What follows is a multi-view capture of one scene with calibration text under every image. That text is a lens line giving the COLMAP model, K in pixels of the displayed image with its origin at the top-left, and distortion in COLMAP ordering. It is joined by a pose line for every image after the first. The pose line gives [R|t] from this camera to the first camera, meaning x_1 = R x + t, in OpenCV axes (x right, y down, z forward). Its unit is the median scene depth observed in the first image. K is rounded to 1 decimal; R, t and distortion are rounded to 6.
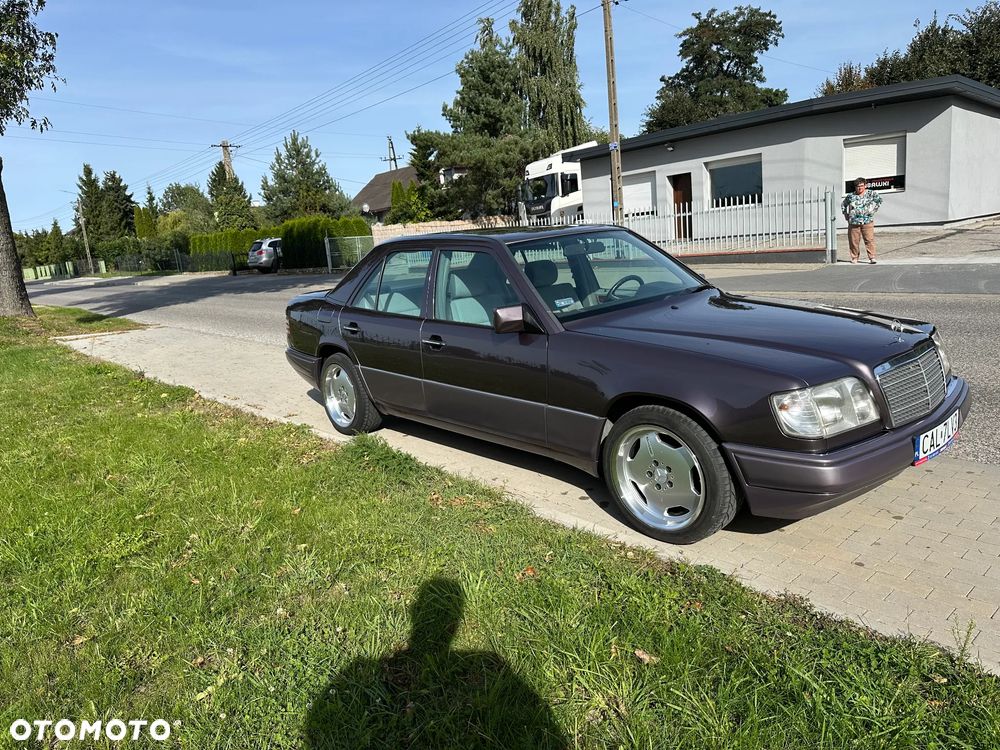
lens RADIAL K [[688.3, 0, 486.7], [0, 688.3, 373.4], [0, 0, 1]] dist [0.091157, -0.142186]
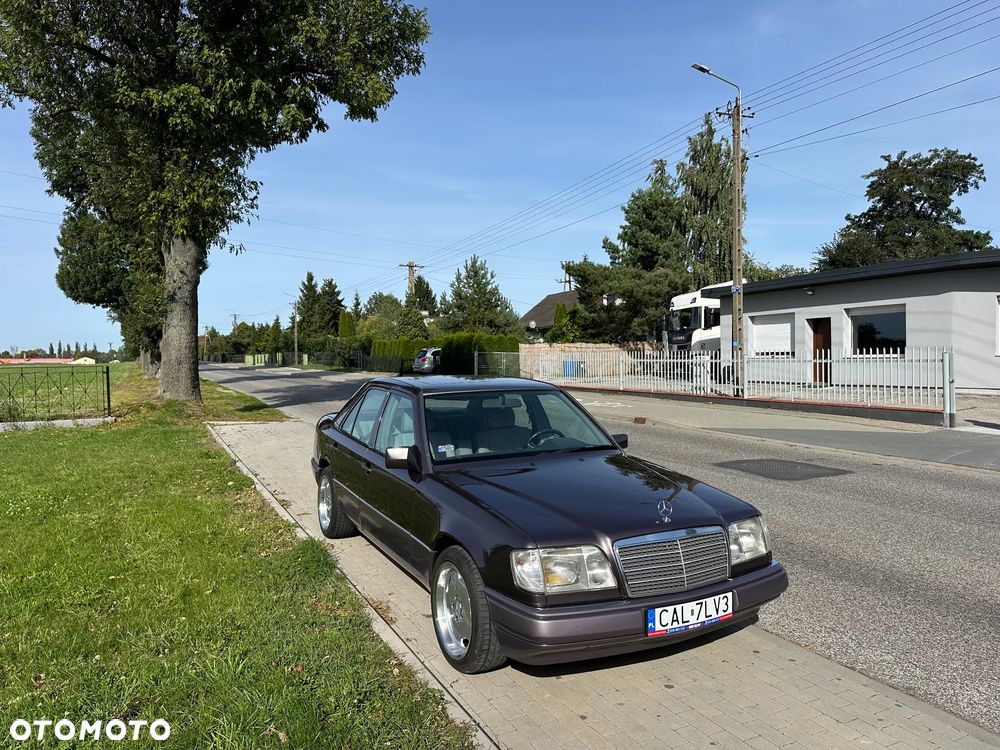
lens RADIAL K [[680.1, 0, 492.9], [0, 680.1, 373.4], [0, 0, 1]] dist [0.109556, -0.131392]
pose [[0.966350, 0.084823, -0.242843, 0.036242], [-0.122895, 0.981596, -0.146173, -0.005248], [0.225975, 0.171098, 0.958989, -0.011256]]
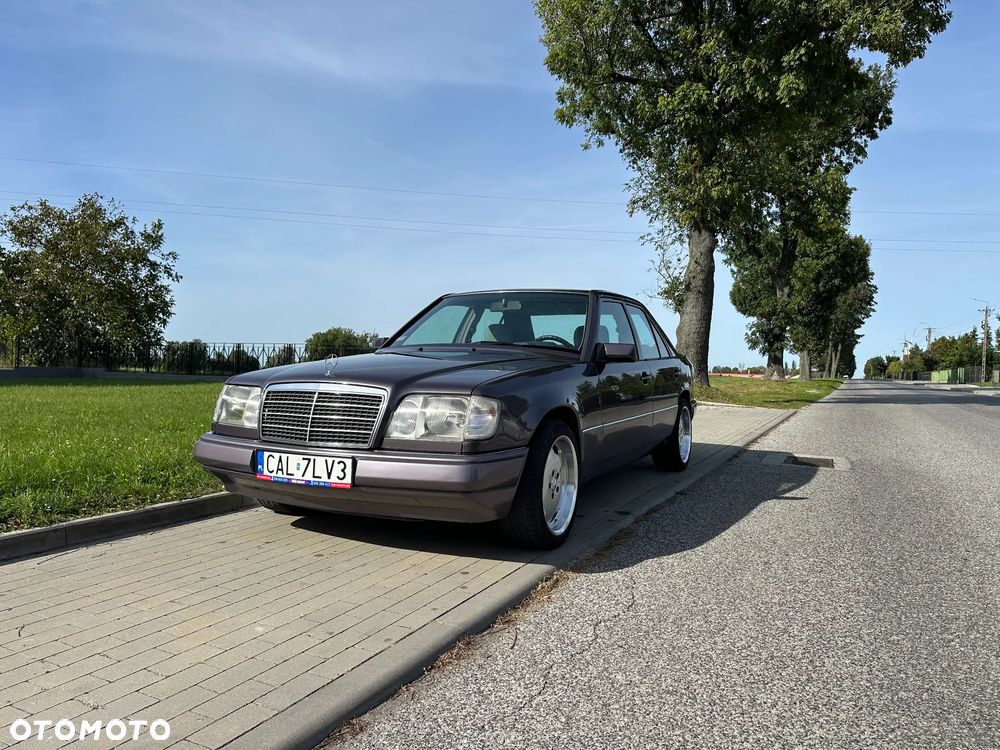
lens RADIAL K [[690.5, 0, 522.4], [0, 690.5, 378.1], [0, 0, 1]] dist [0.072159, -0.090224]
pose [[0.396673, 0.107225, -0.911676, 0.103973], [-0.239724, 0.970791, 0.009874, -0.007527], [0.886106, 0.214634, 0.410791, 0.053002]]
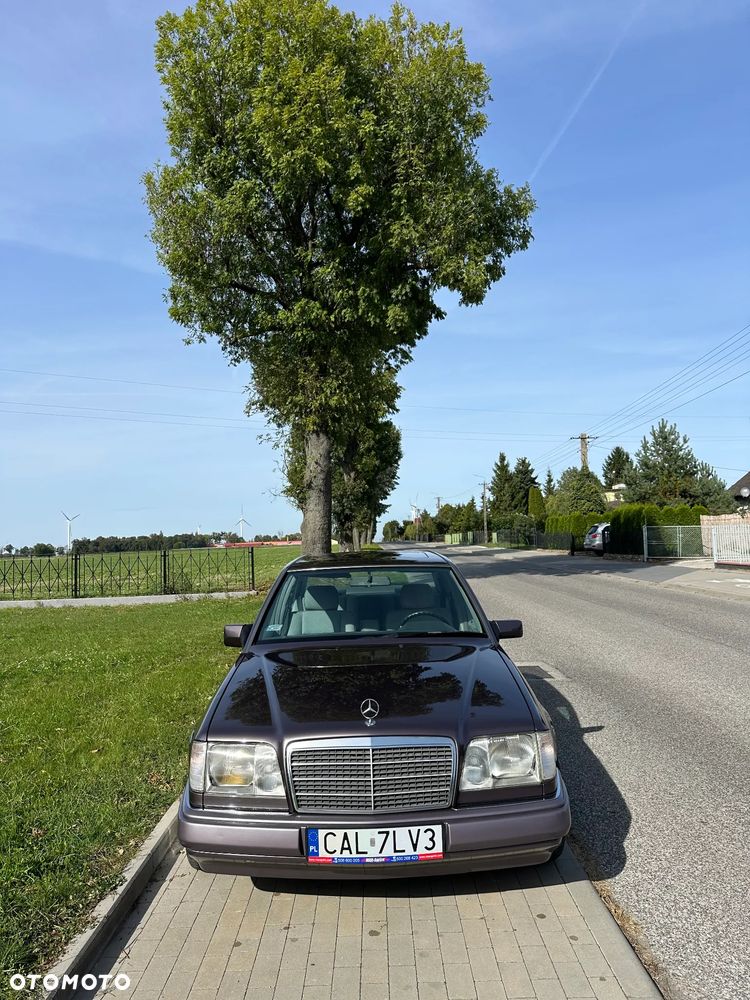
lens RADIAL K [[680.1, 0, 375.0], [0, 680.1, 500.0], [0, 0, 1]] dist [0.109556, -0.131392]
pose [[0.754264, 0.026720, -0.656028, 0.076557], [-0.165617, 0.974604, -0.150722, -0.012944], [0.635340, 0.222333, 0.739534, 0.015326]]
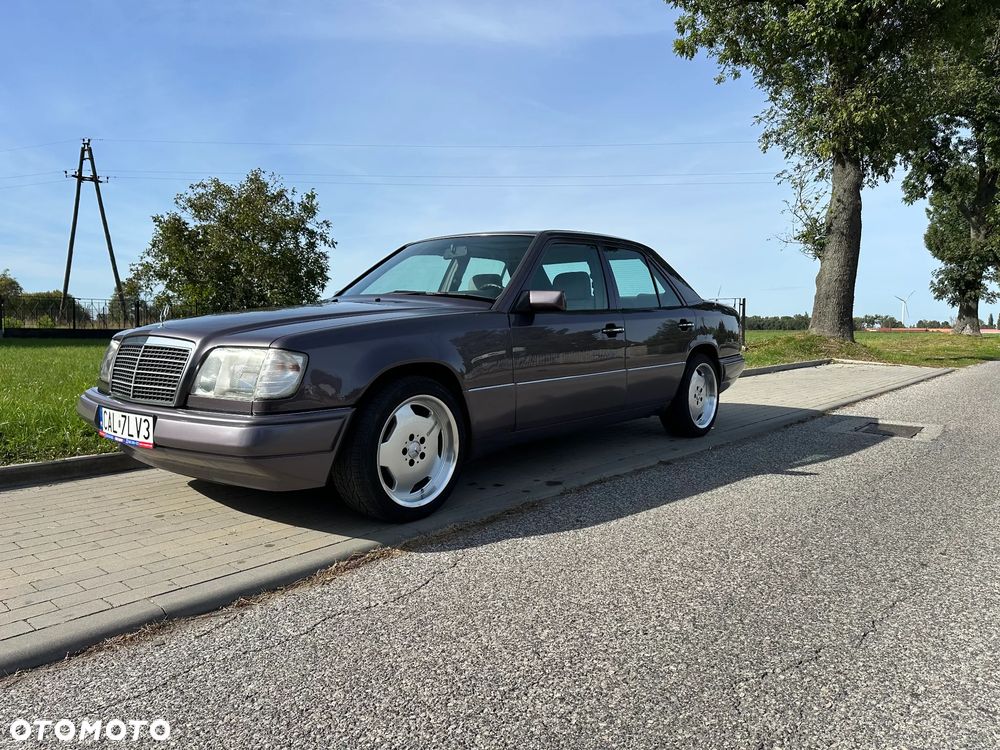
lens RADIAL K [[695.0, 0, 523.1], [0, 695.0, 363.3], [0, 0, 1]] dist [0.096526, -0.145354]
pose [[0.168150, 0.142028, -0.975476, 0.104067], [-0.221718, 0.969660, 0.102962, -0.013242], [0.960503, 0.198967, 0.194538, 0.082603]]
